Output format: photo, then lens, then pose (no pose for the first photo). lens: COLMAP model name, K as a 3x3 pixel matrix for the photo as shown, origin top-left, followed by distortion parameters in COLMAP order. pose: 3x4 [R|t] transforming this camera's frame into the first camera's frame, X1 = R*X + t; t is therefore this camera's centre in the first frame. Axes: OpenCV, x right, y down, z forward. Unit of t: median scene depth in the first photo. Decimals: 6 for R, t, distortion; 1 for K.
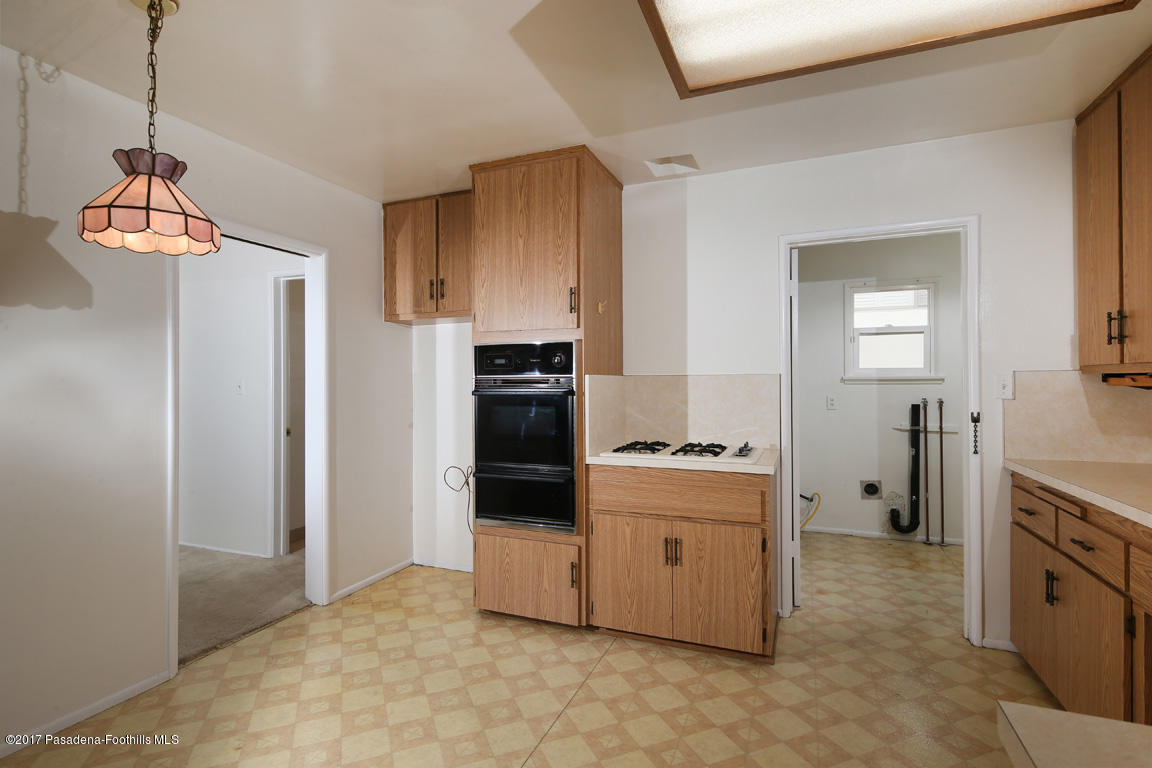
lens RADIAL K [[555.5, 0, 571.1], [0, 555.5, 375.8], [0, 0, 1]] dist [0.000533, -0.000922]
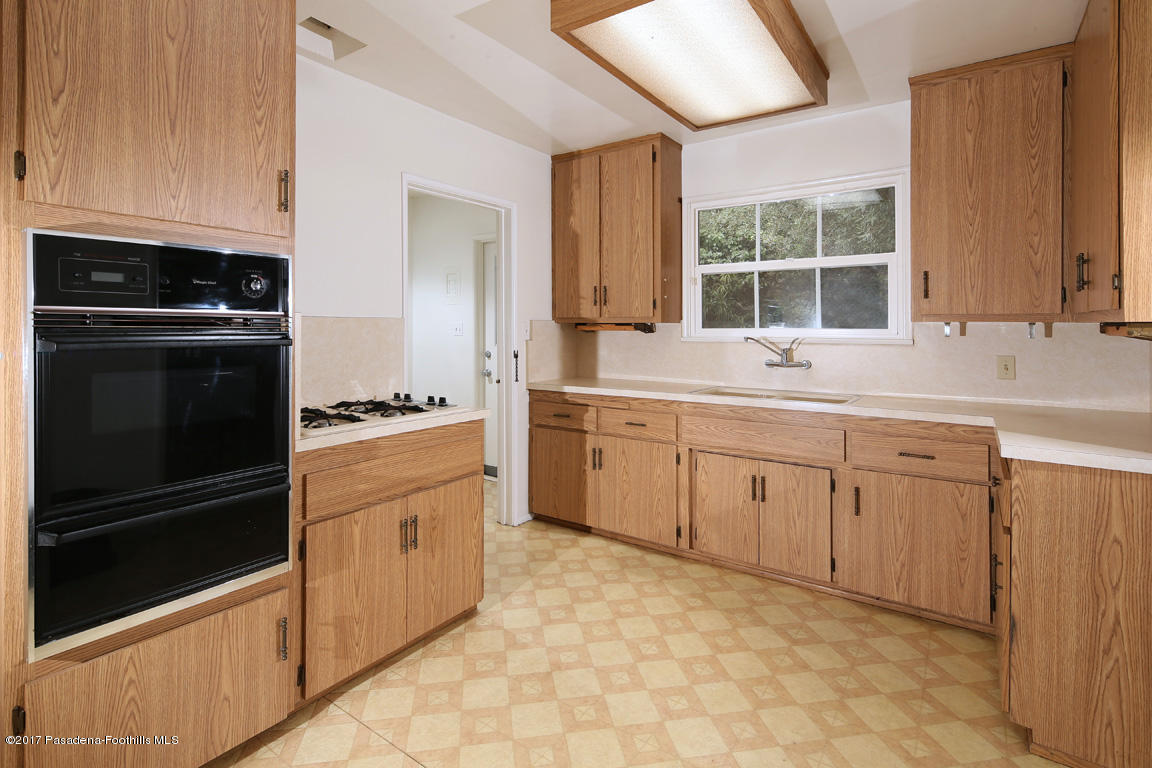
lens RADIAL K [[559.2, 0, 576.9], [0, 559.2, 312.5], [0, 0, 1]] dist [-0.001658, -0.000634]
pose [[0.206806, 0.032721, 0.977835, -0.542017], [-0.017465, 0.999405, -0.029749, 0.011428], [-0.978226, -0.010925, 0.207254, 0.558573]]
